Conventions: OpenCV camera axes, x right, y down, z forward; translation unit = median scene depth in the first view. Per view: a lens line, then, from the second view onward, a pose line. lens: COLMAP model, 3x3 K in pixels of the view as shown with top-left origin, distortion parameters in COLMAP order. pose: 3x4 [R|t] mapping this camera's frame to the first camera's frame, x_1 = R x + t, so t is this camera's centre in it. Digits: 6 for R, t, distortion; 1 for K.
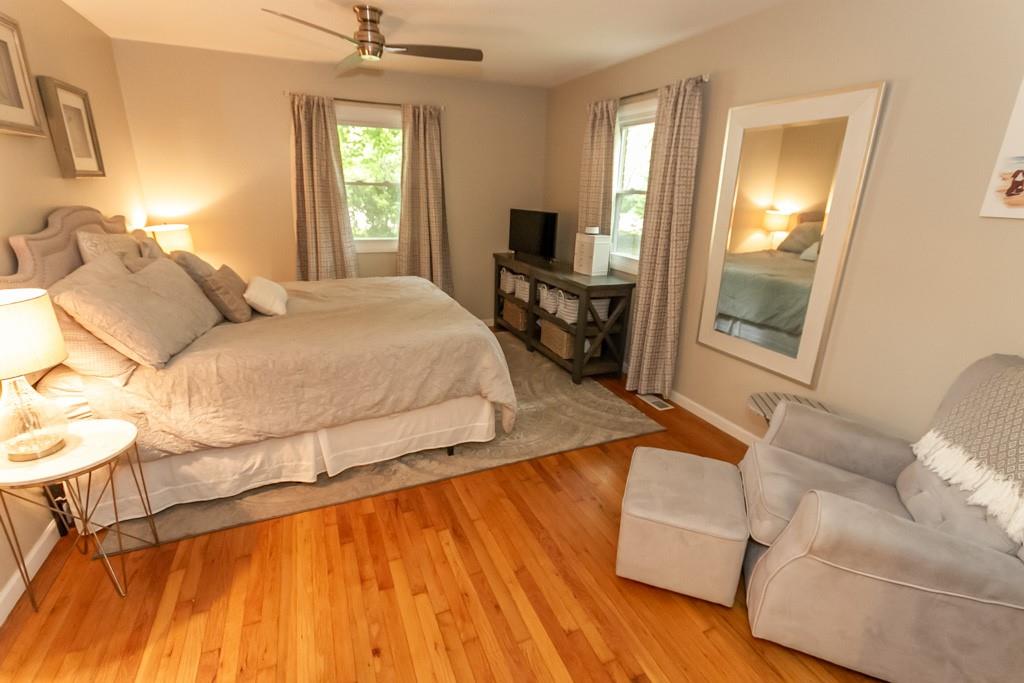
lens RADIAL K [[478.6, 0, 518.3], [0, 478.6, 343.3], [0, 0, 1]] dist [0.011731, -0.006229]
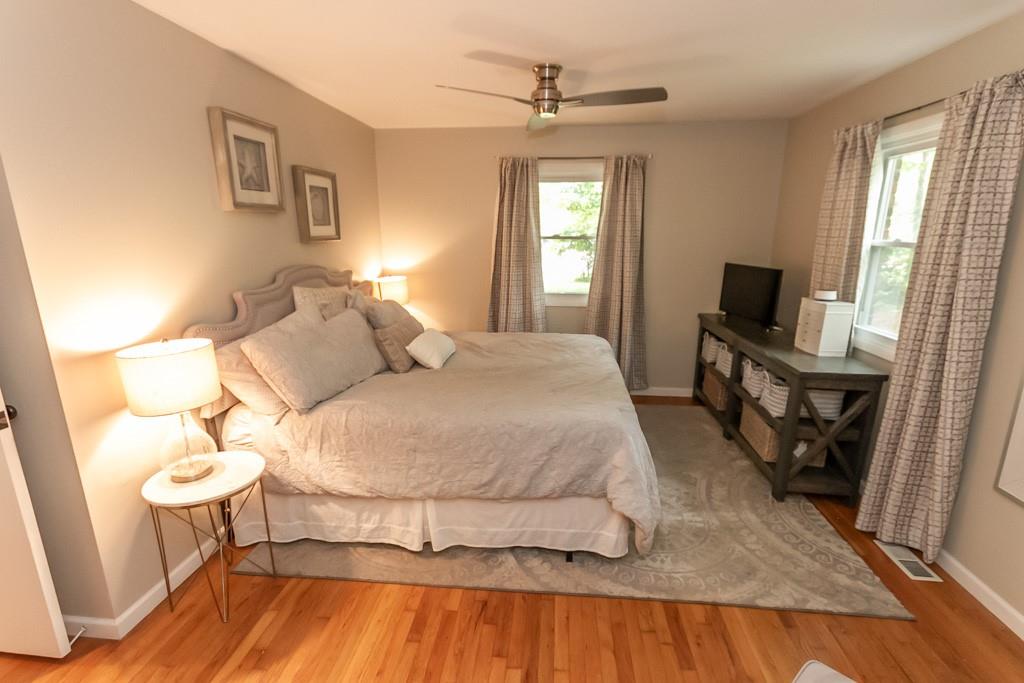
lens RADIAL K [[478.6, 0, 509.1], [0, 478.6, 342.1], [0, 0, 1]] dist [0.011731, -0.006229]
pose [[0.869453, 0.089443, -0.485852, 0.138369], [-0.132708, 0.989611, -0.055304, -0.082822], [0.475858, 0.112561, 0.872290, 0.181336]]
